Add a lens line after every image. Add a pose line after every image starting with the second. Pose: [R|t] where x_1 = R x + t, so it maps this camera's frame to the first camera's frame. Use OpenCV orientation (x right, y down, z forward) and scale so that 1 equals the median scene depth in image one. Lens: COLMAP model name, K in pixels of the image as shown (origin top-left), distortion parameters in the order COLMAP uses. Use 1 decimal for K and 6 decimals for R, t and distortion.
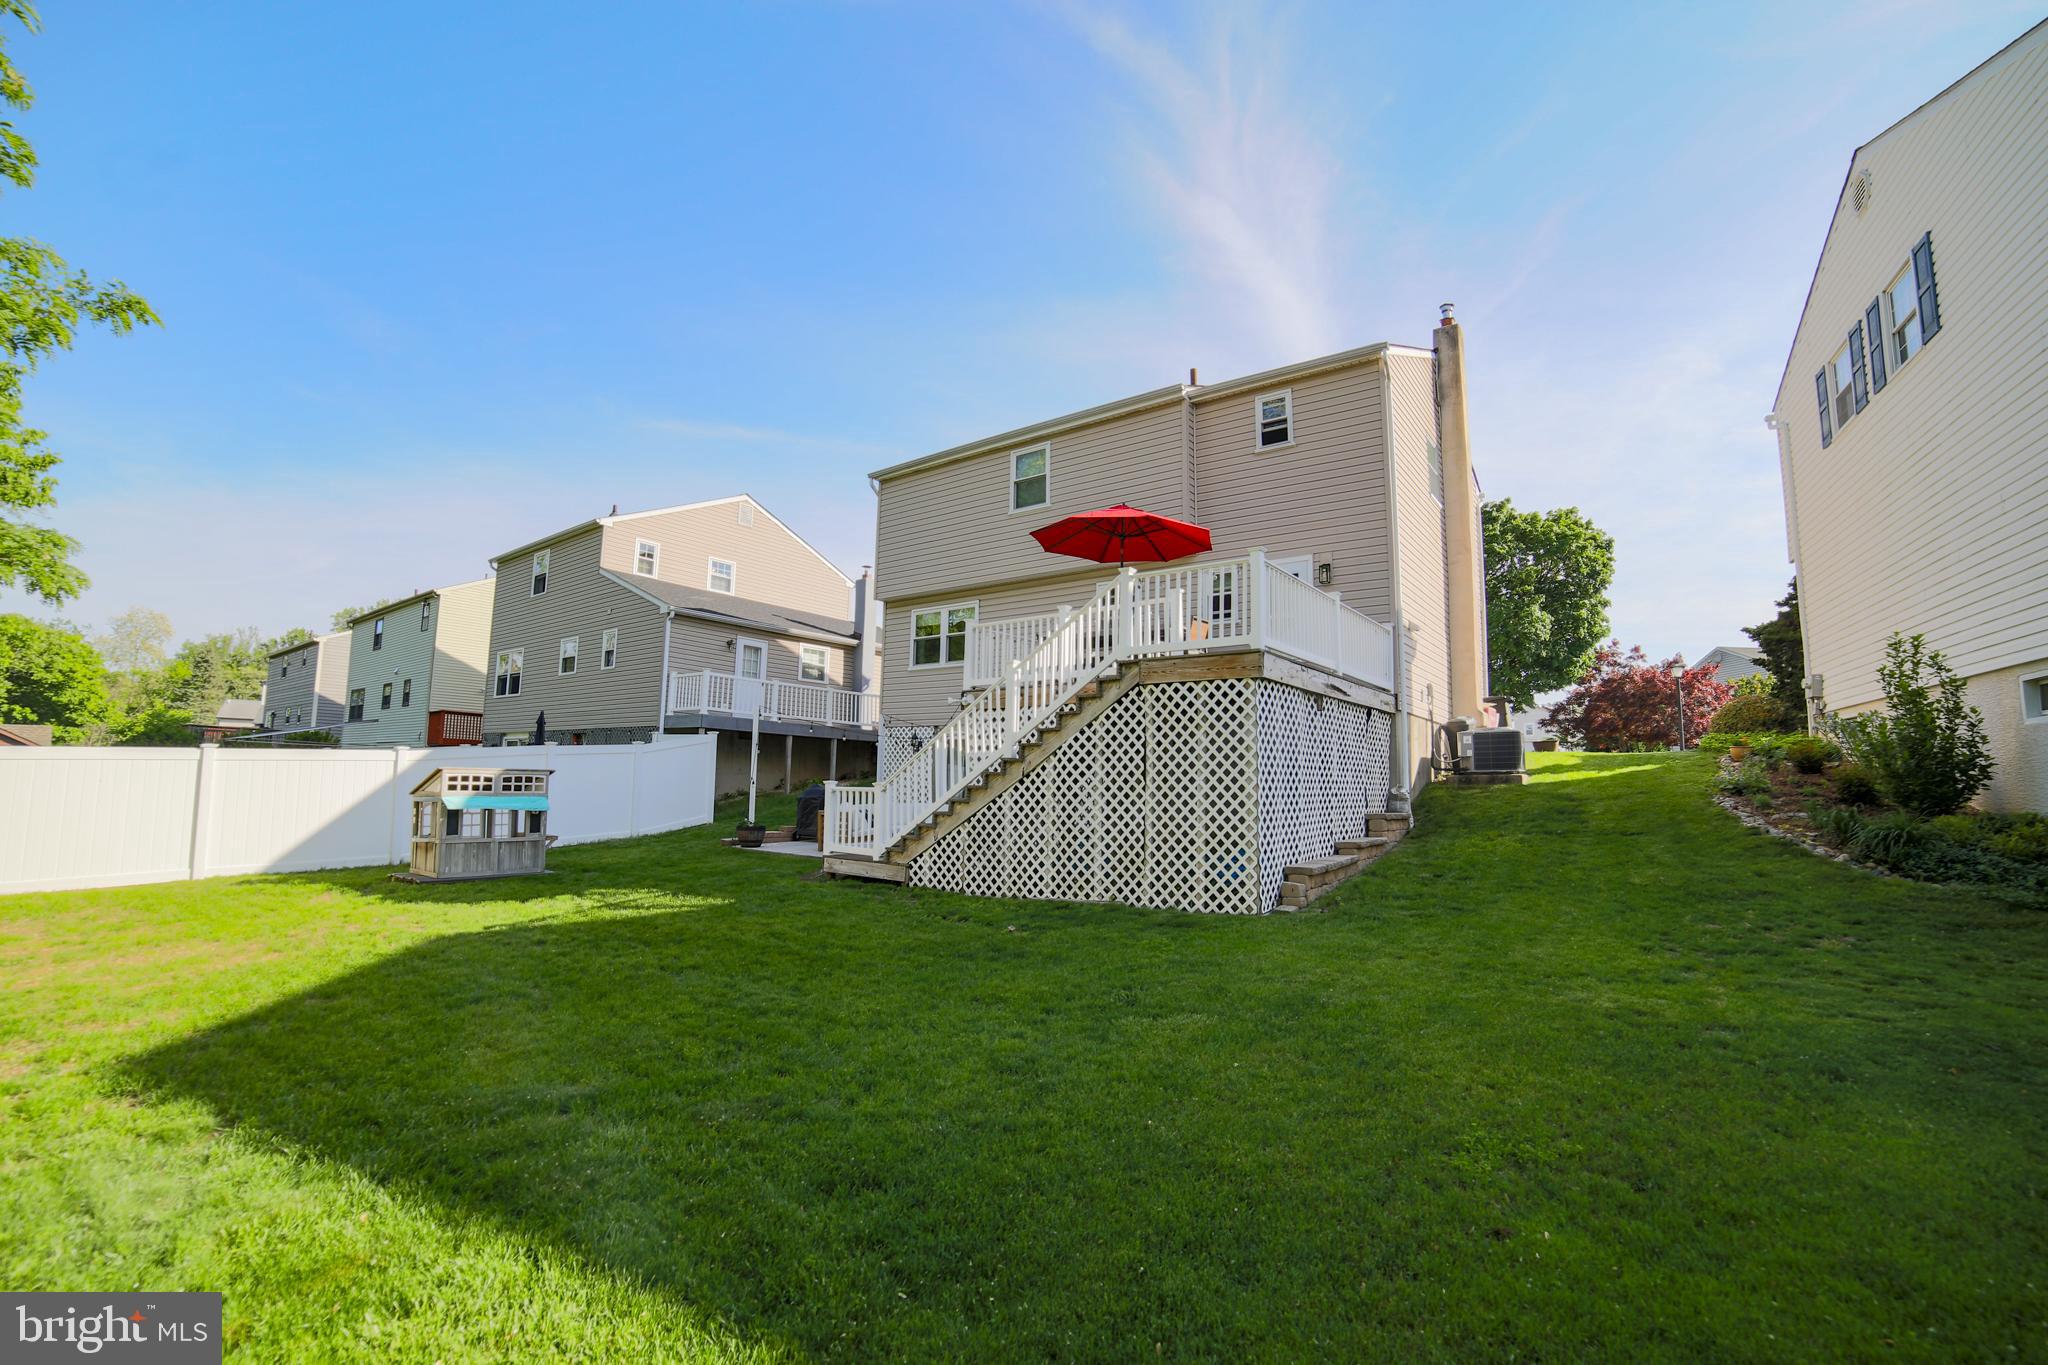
lens RADIAL K [[880.1, 0, 1024.0], [0, 880.1, 682.5], [0, 0, 1]] dist [-0.084481, 0.023647]
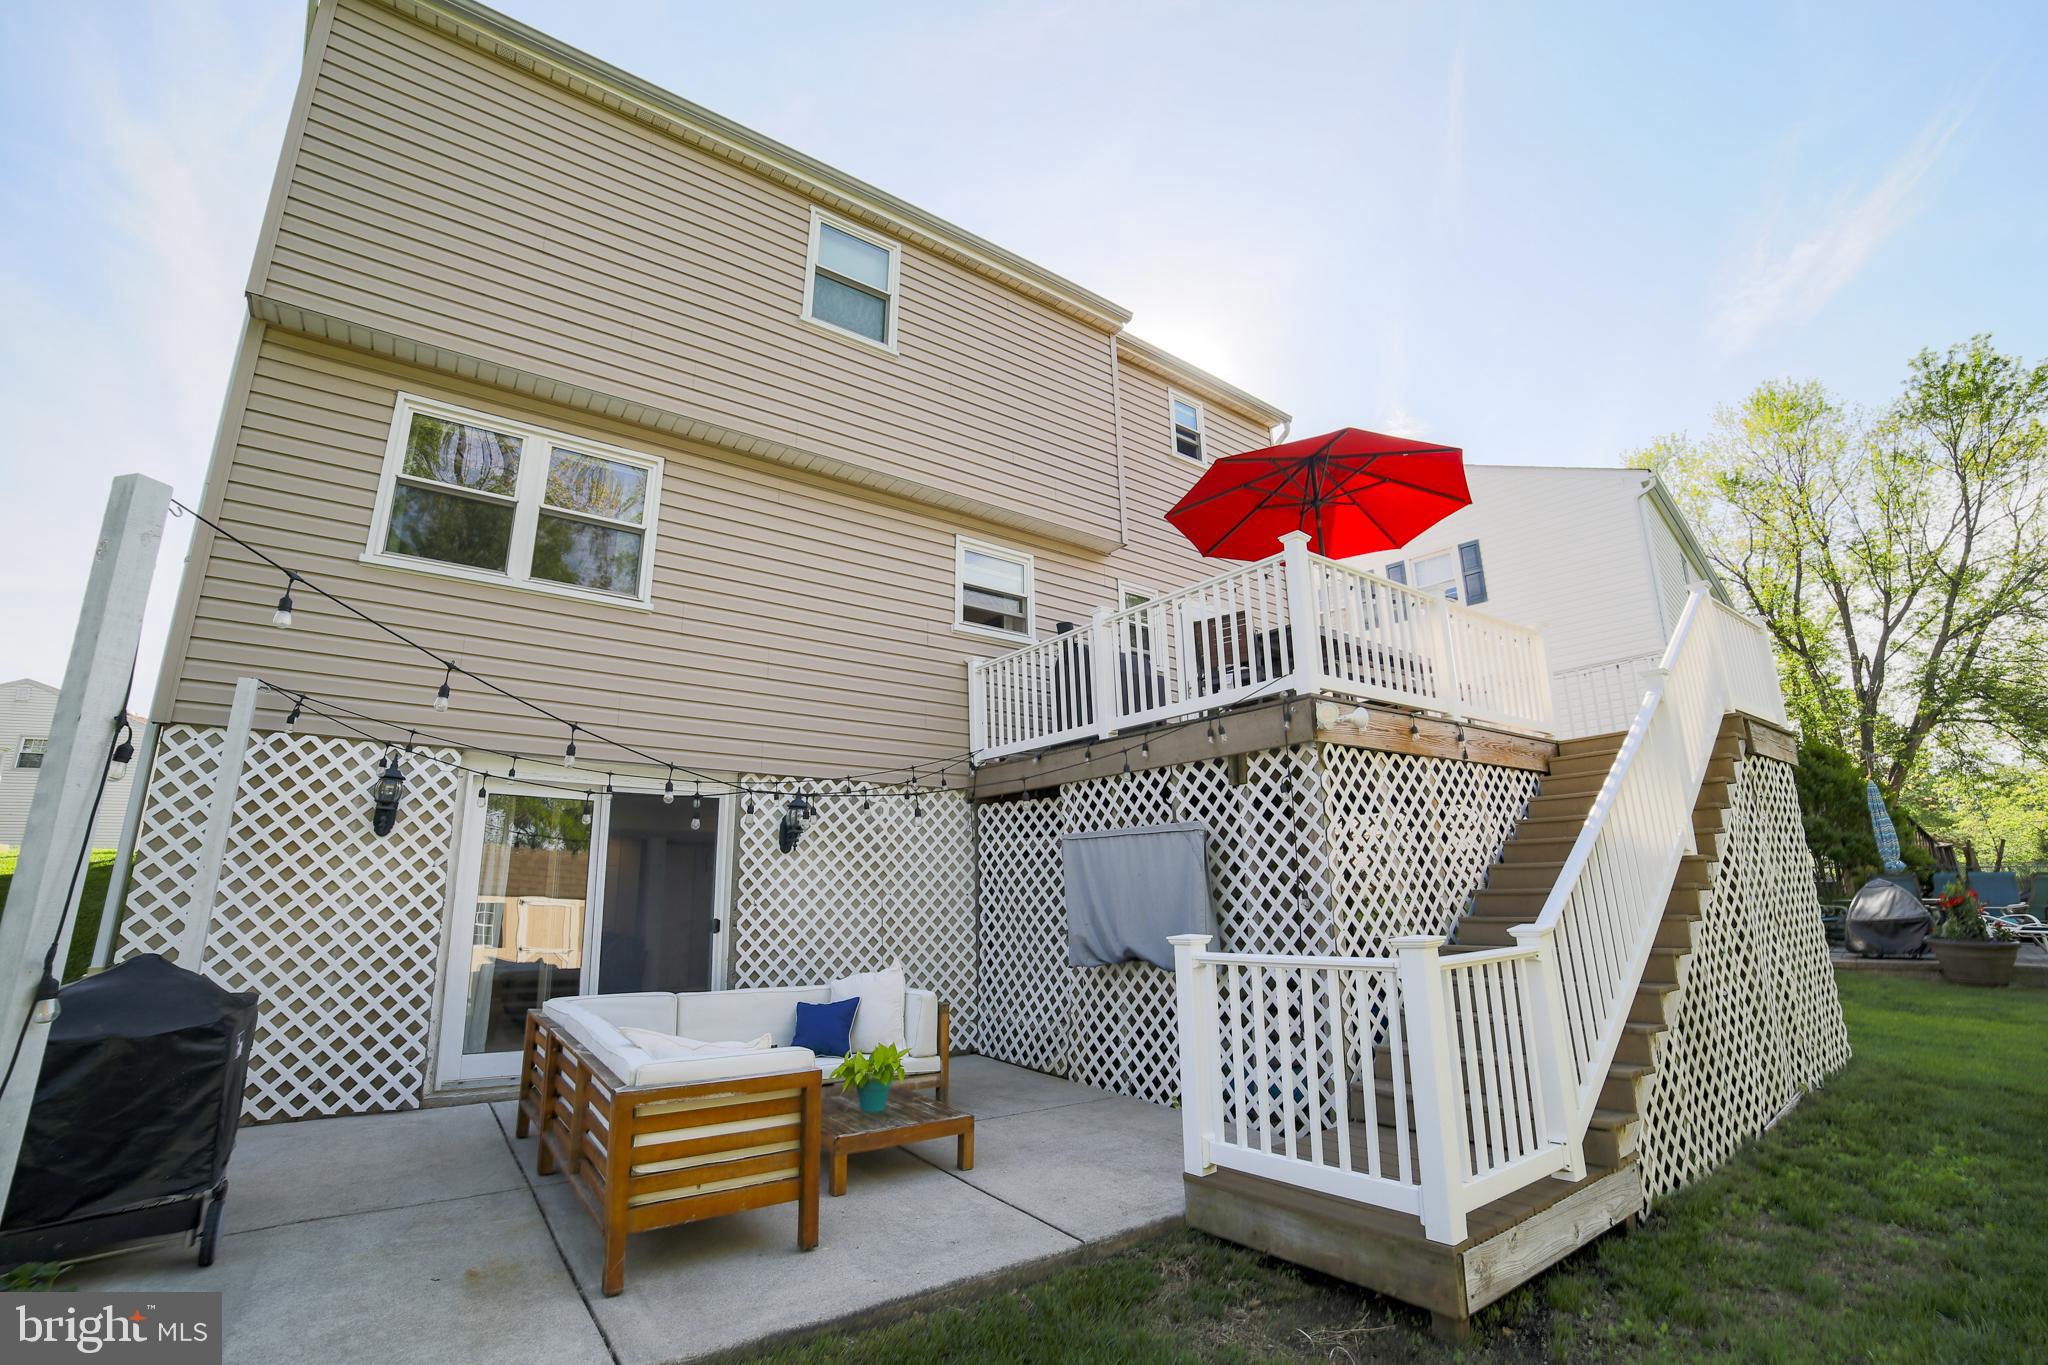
lens RADIAL K [[880.1, 0, 1024.0], [0, 880.1, 682.5], [0, 0, 1]] dist [-0.084481, 0.023647]
pose [[0.304782, 0.218673, 0.926979, -0.323646], [-0.068416, 0.975798, -0.207695, 0.072093], [-0.949962, -0.000118, 0.312367, 0.688320]]
